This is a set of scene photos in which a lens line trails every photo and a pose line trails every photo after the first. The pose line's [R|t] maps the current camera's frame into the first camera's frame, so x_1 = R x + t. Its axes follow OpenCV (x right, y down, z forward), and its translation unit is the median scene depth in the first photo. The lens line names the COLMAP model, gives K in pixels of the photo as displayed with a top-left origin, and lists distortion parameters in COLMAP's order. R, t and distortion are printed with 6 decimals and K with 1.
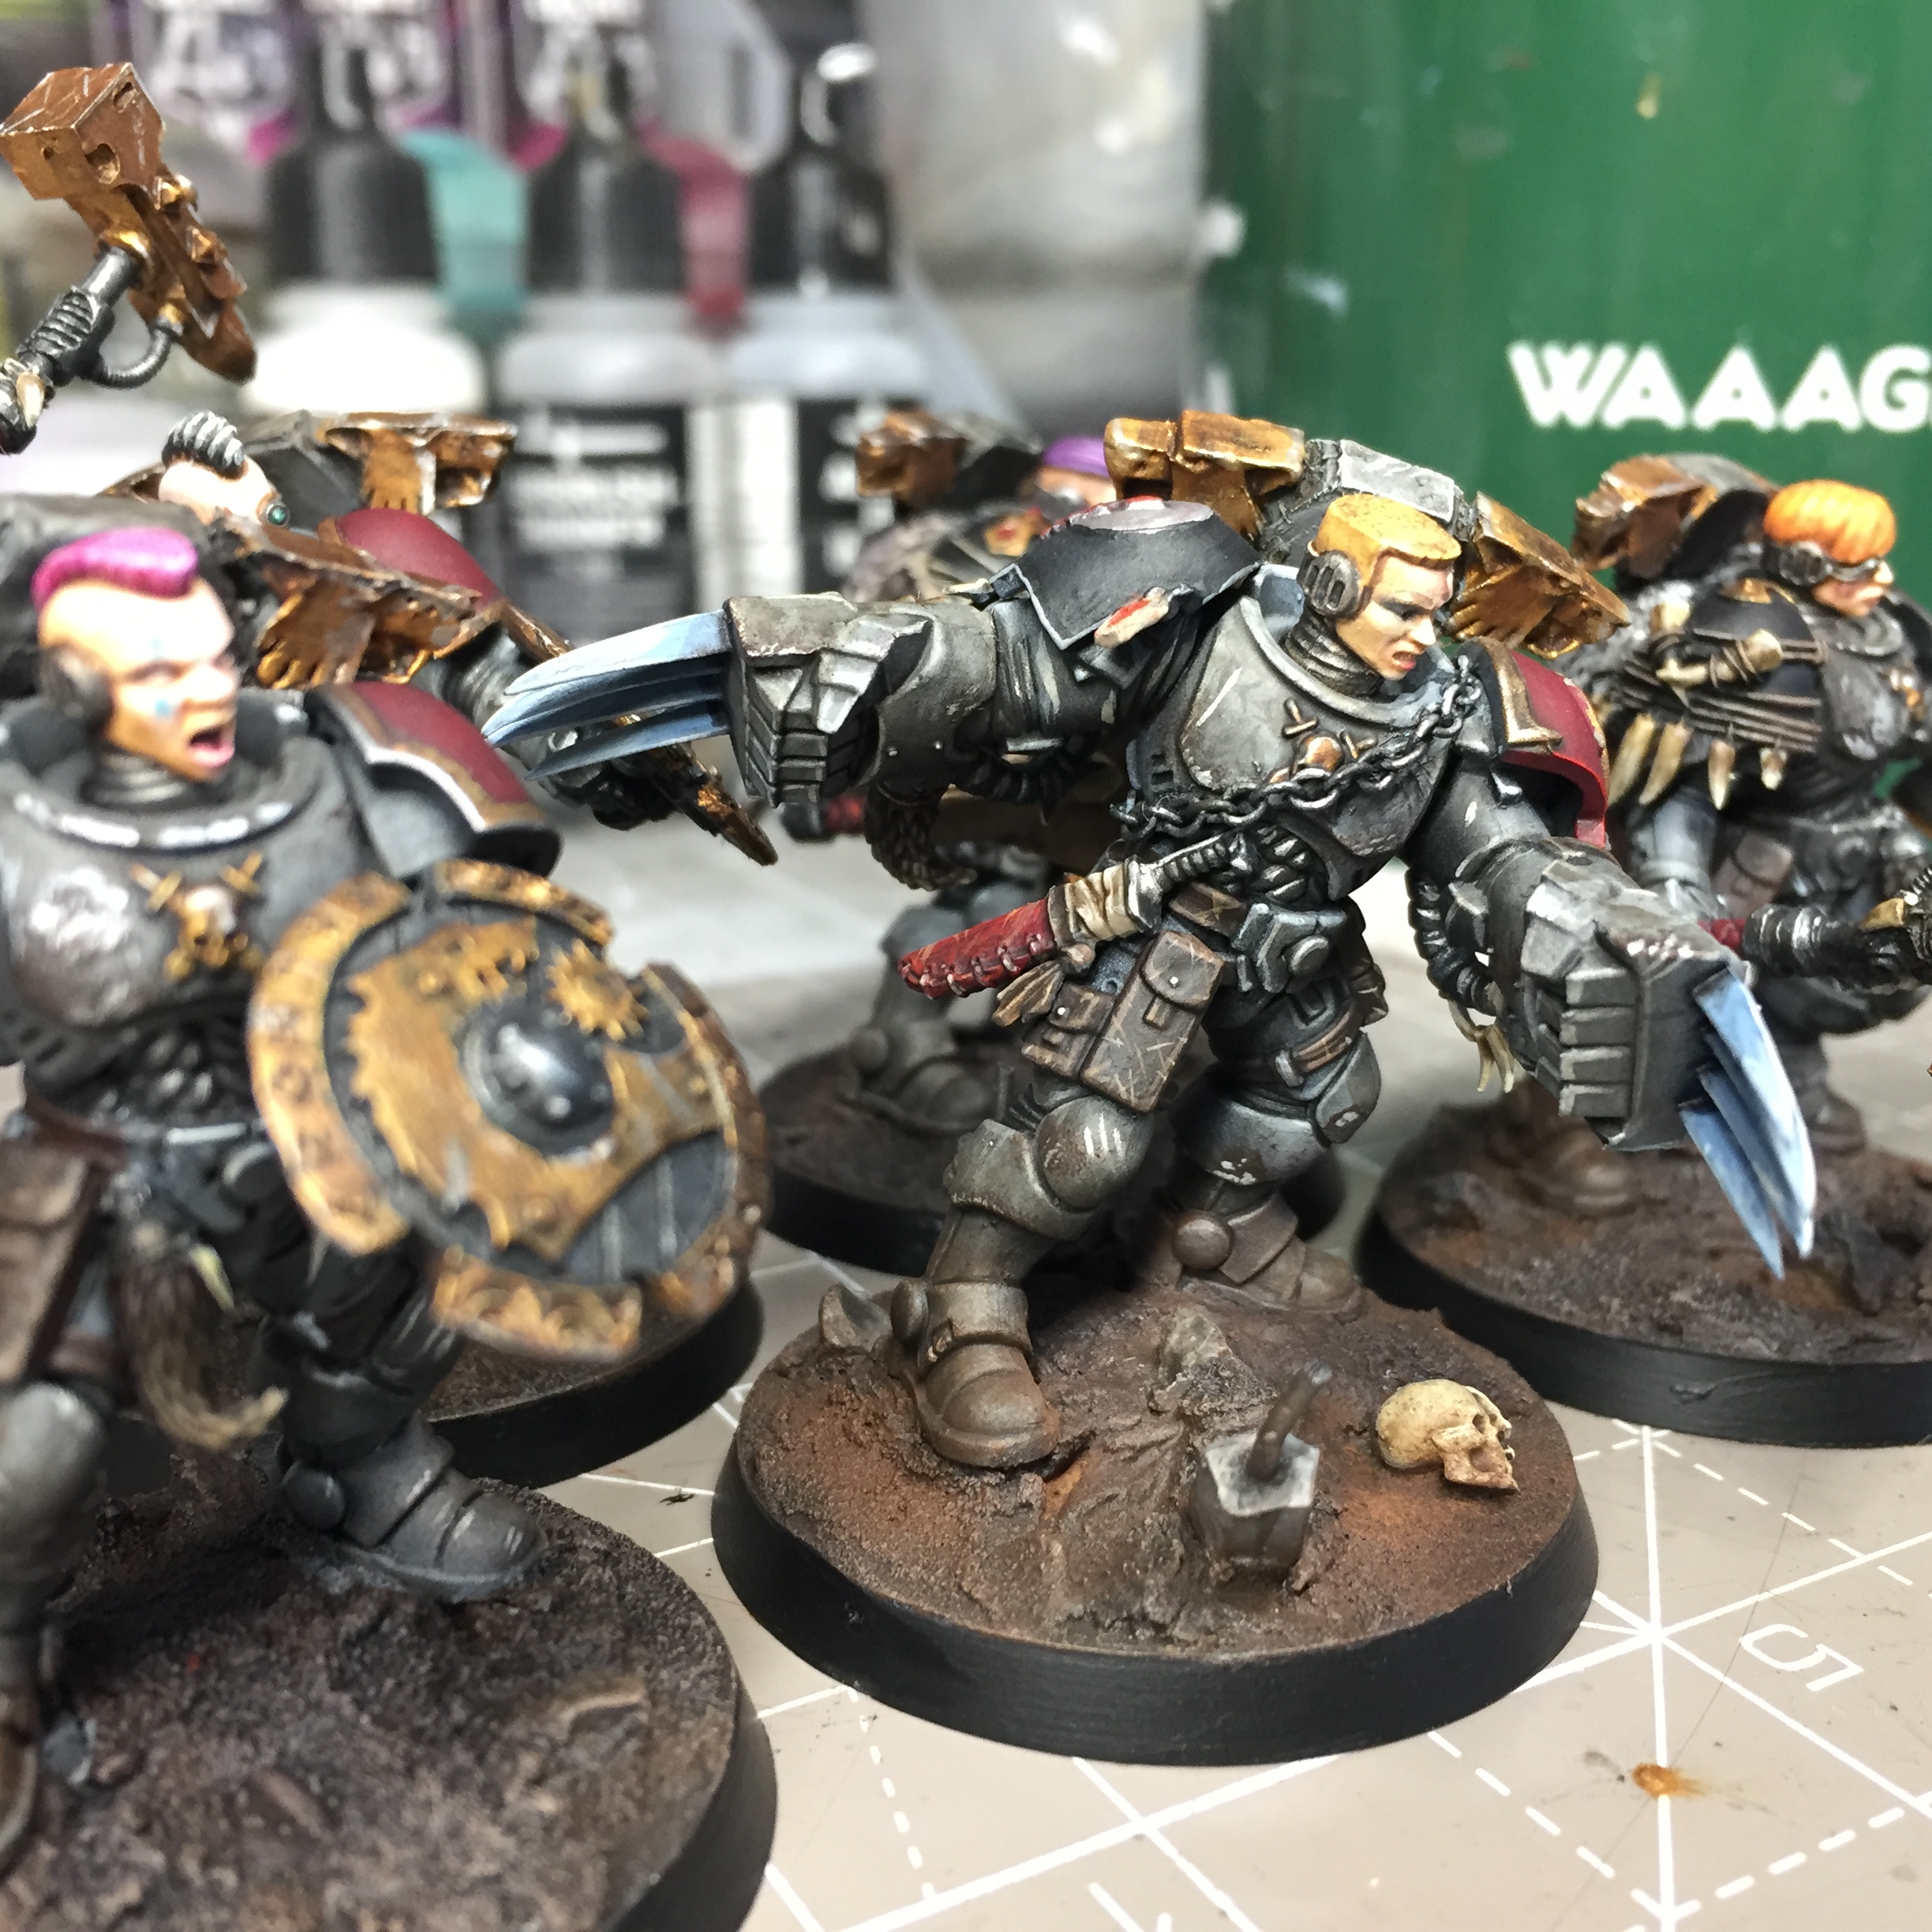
lens RADIAL K [[2360.1, 0, 977.8], [0, 2360.1, 951.9], [0, 0, 1]] dist [0.031139, 0.000000]
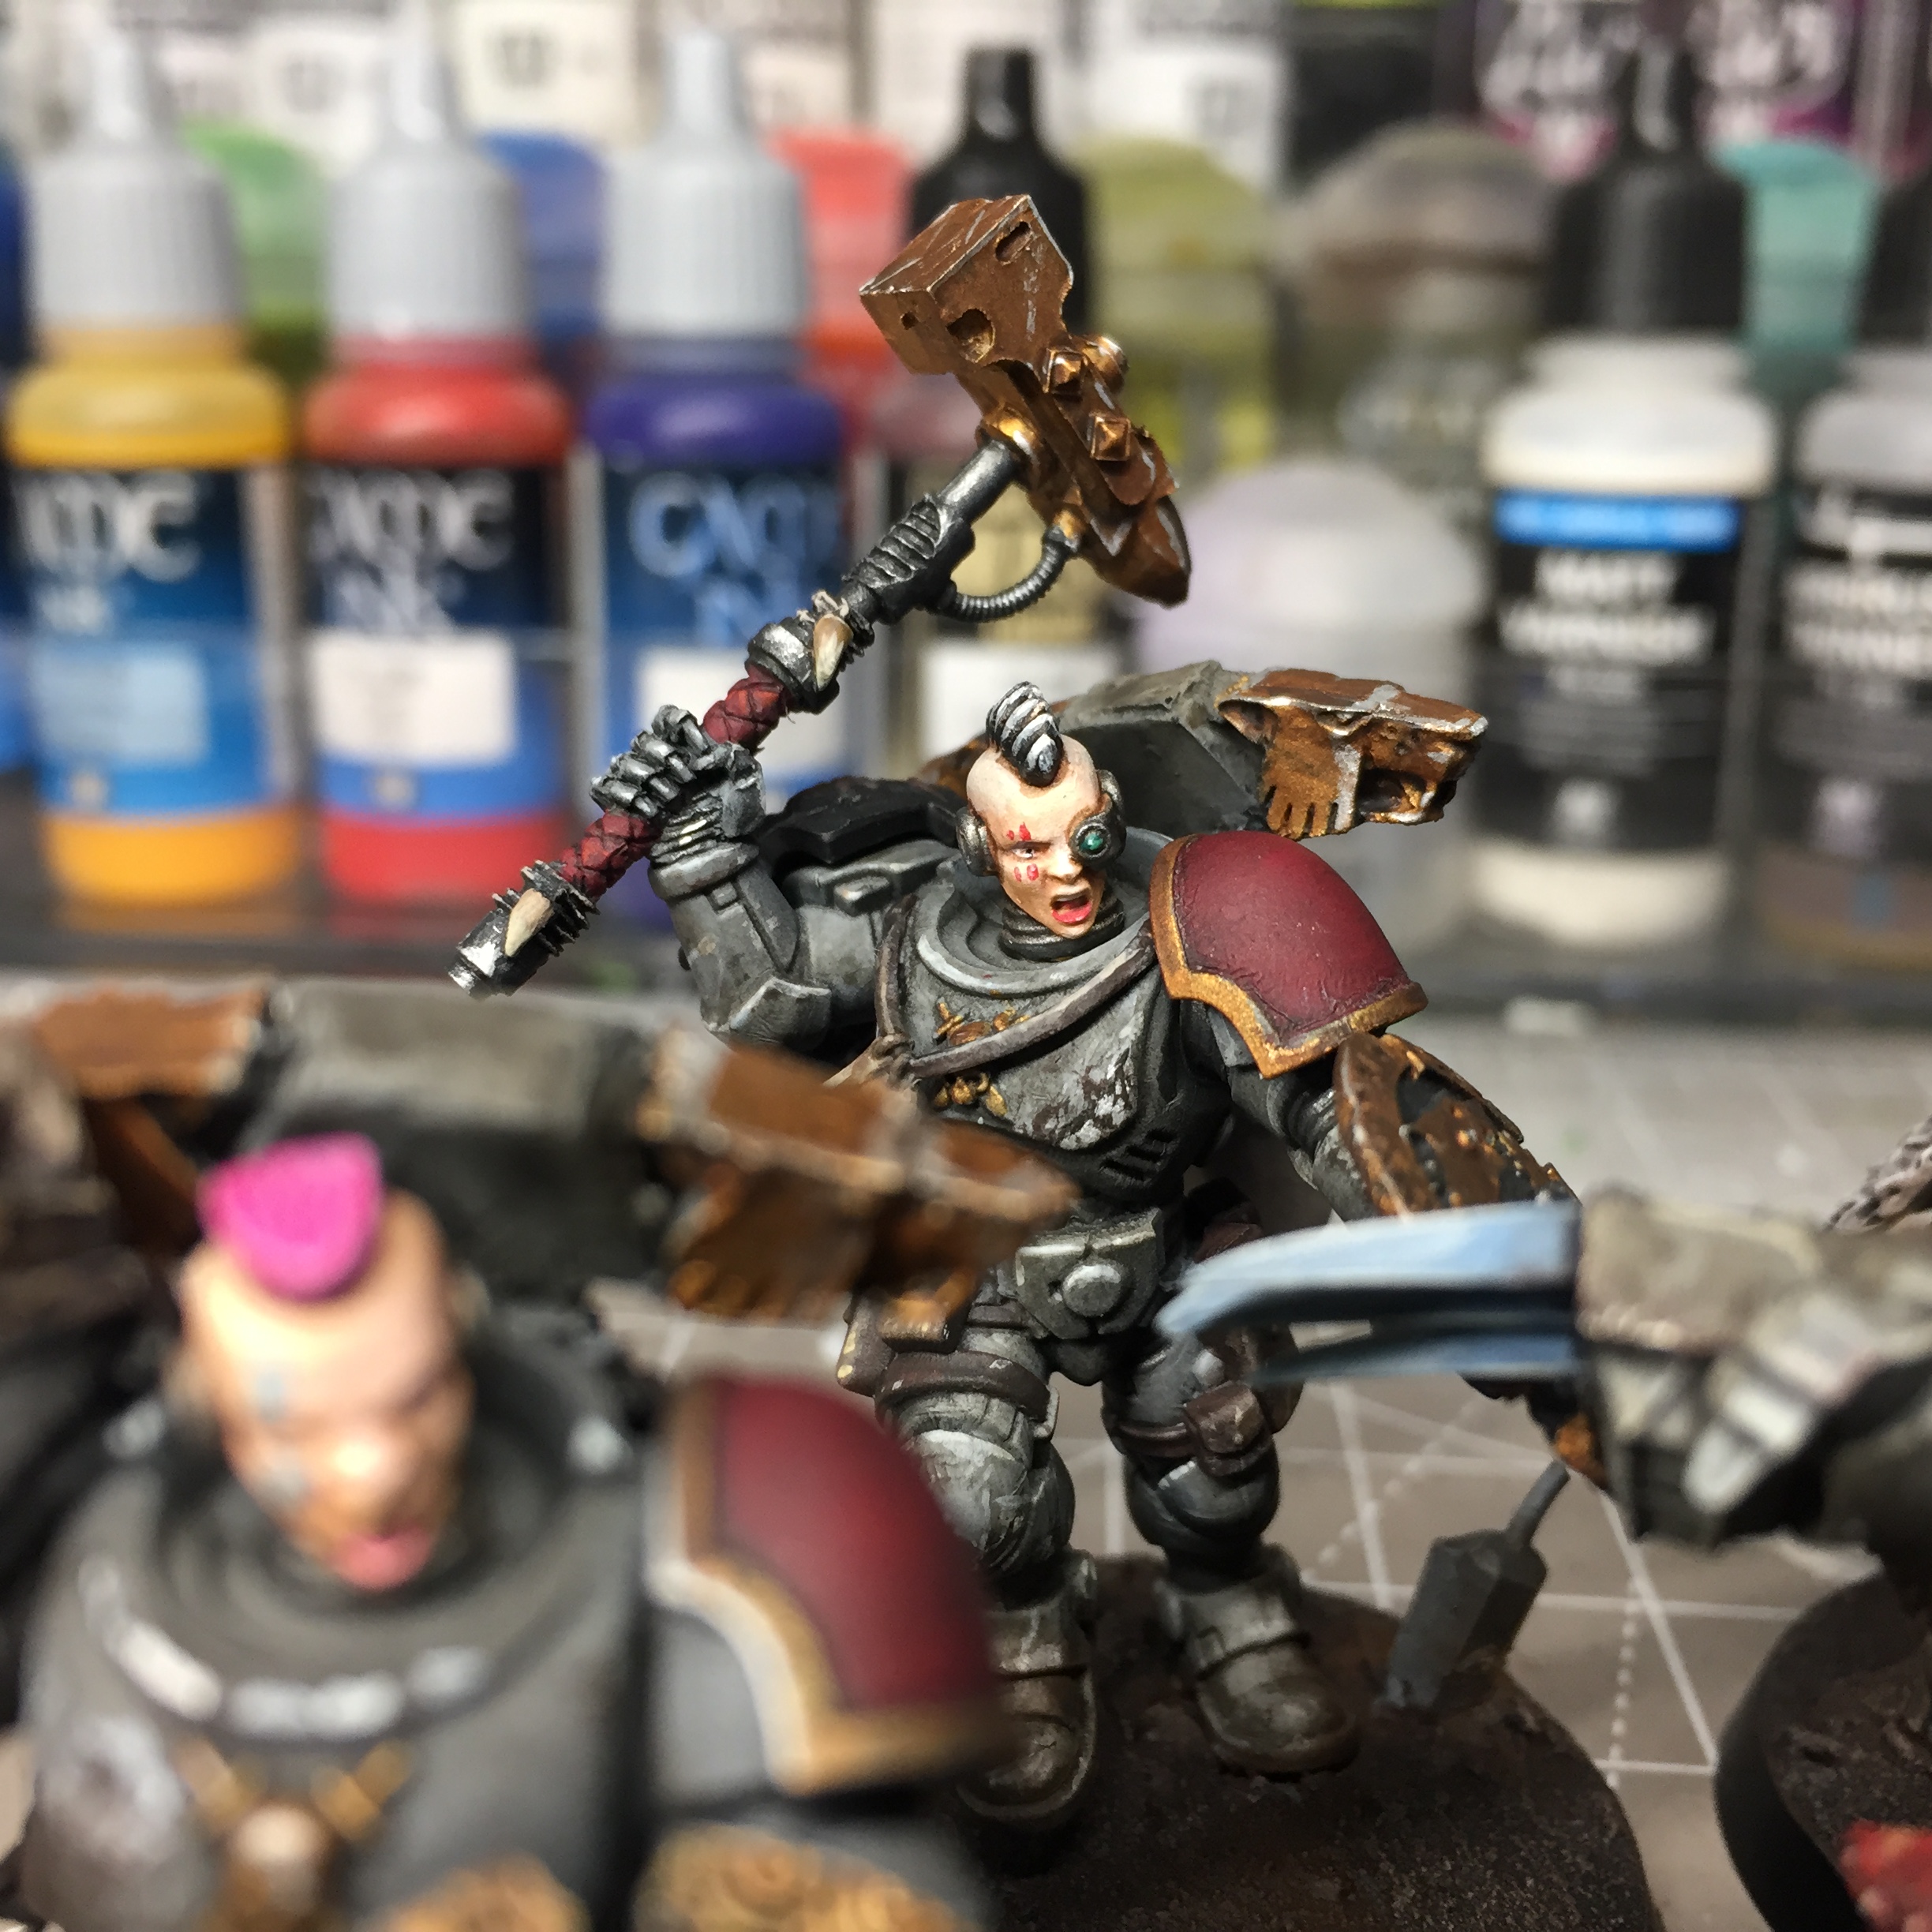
lens RADIAL K [[2360.1, 0, 952.7], [0, 2360.1, 931.5], [0, 0, 1]] dist [0.031139, 0.000000]
pose [[0.825060, 0.163336, -0.540923, 0.064070], [-0.155542, 0.985976, 0.060477, -0.222339], [0.543215, 0.034239, 0.838895, 0.444701]]
